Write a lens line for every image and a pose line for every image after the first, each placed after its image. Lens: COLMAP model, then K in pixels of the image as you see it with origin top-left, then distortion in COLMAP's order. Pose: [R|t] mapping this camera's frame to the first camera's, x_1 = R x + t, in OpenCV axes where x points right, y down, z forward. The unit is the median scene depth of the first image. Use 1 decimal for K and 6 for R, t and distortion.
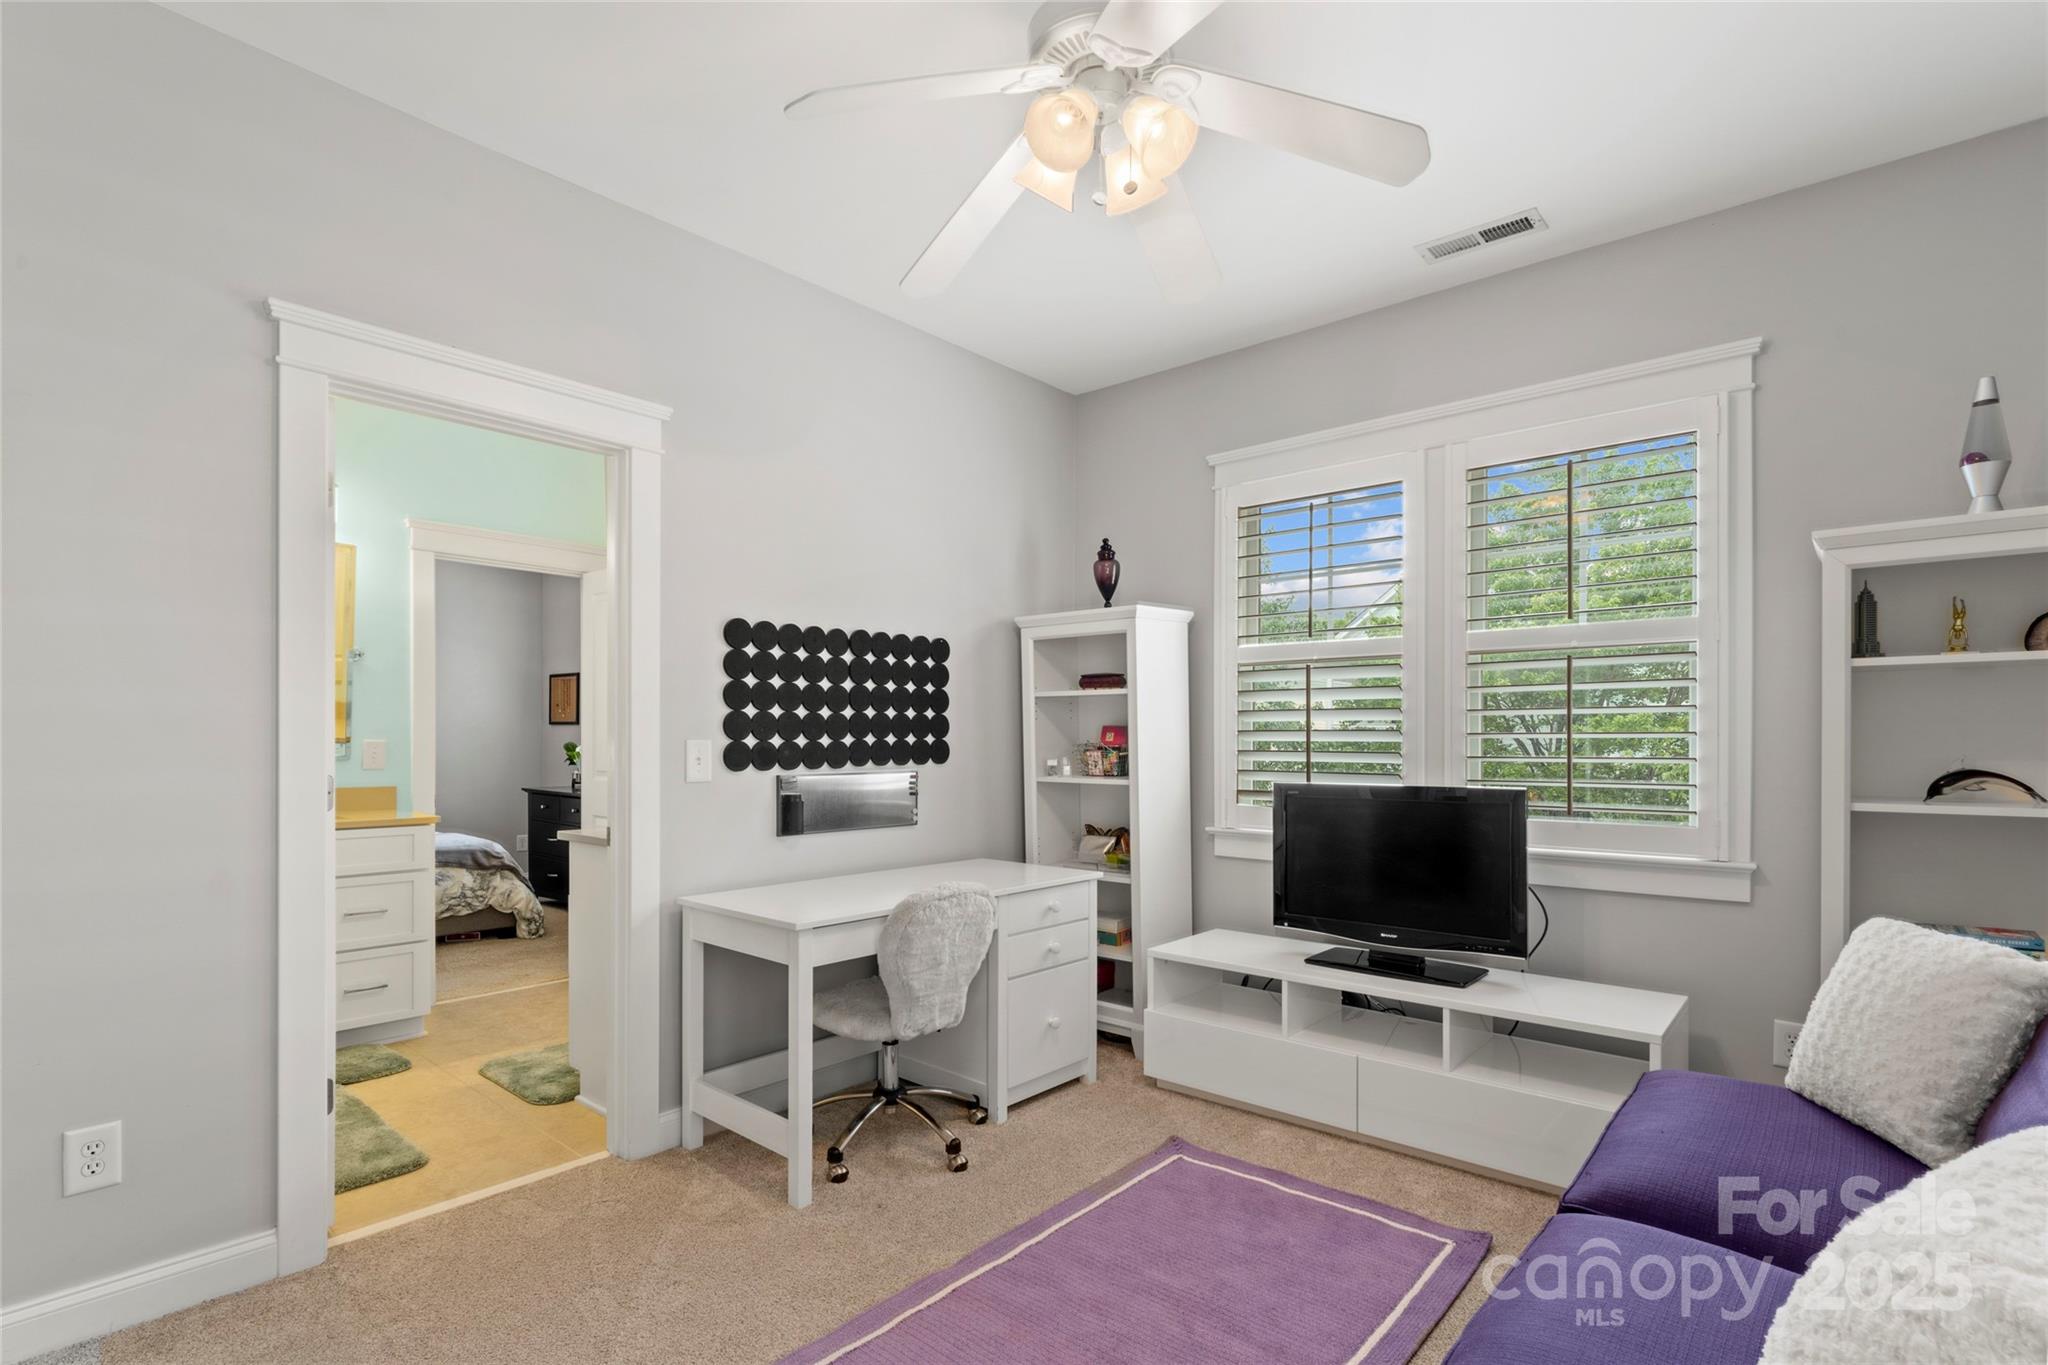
lens RADIAL K [[958.1, 0, 1002.3], [0, 958.1, 742.5], [0, 0, 1]] dist [-0.003757, -0.000298]
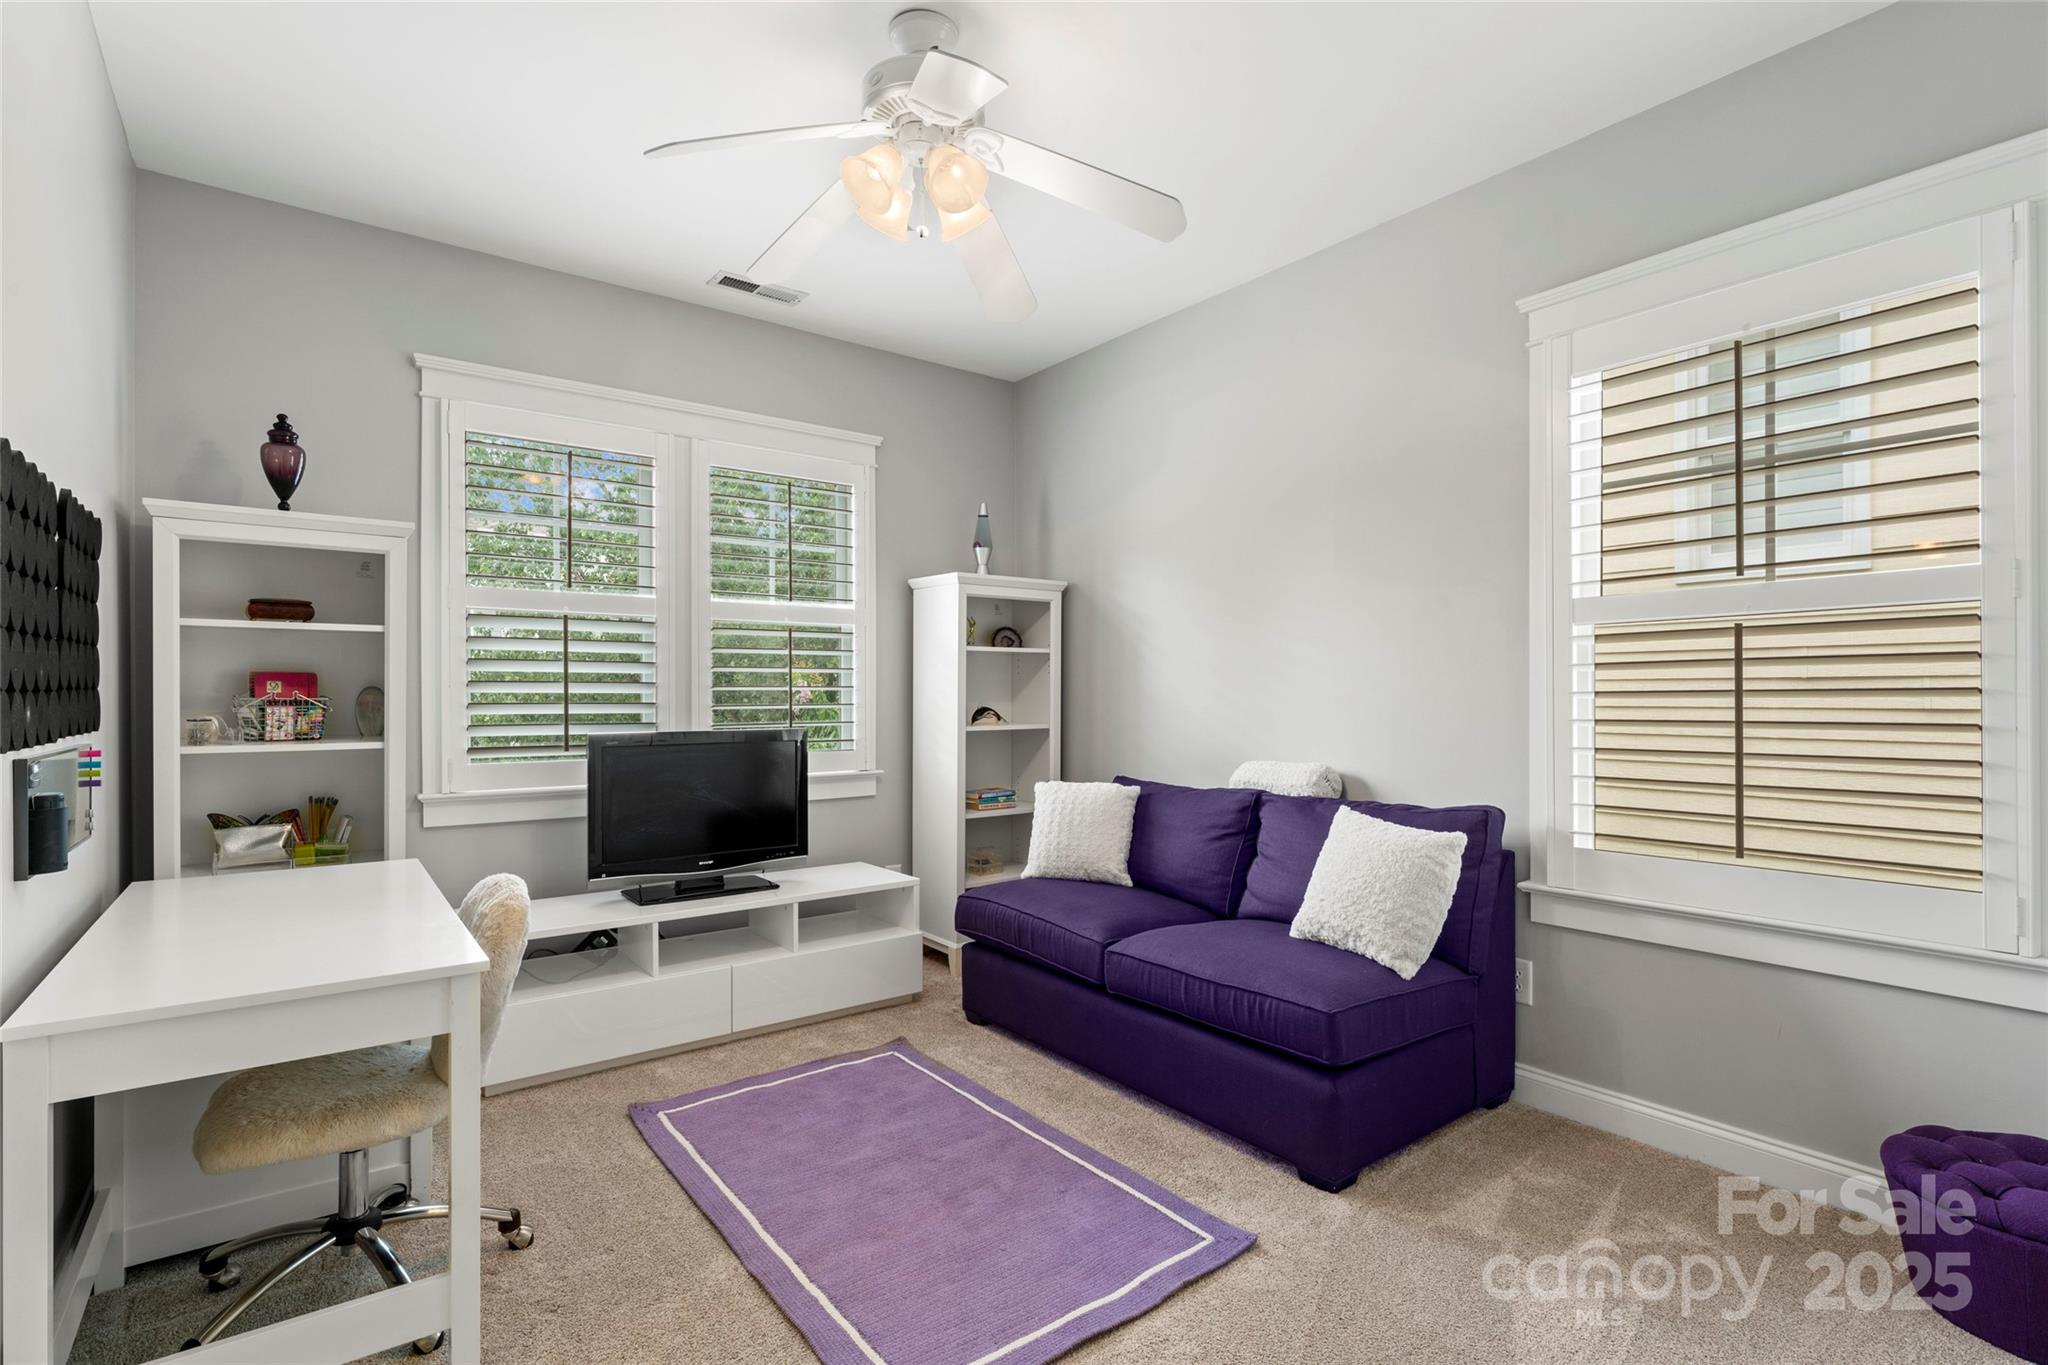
lens RADIAL K [[958.1, 0, 1036.2], [0, 958.1, 691.2], [0, 0, 1]] dist [-0.003757, -0.000298]
pose [[0.200587, 0.001507, 0.979675, -0.630768], [0.003374, 0.999992, -0.002229, 0.000833], [-0.979670, 0.003753, 0.200580, 0.379718]]
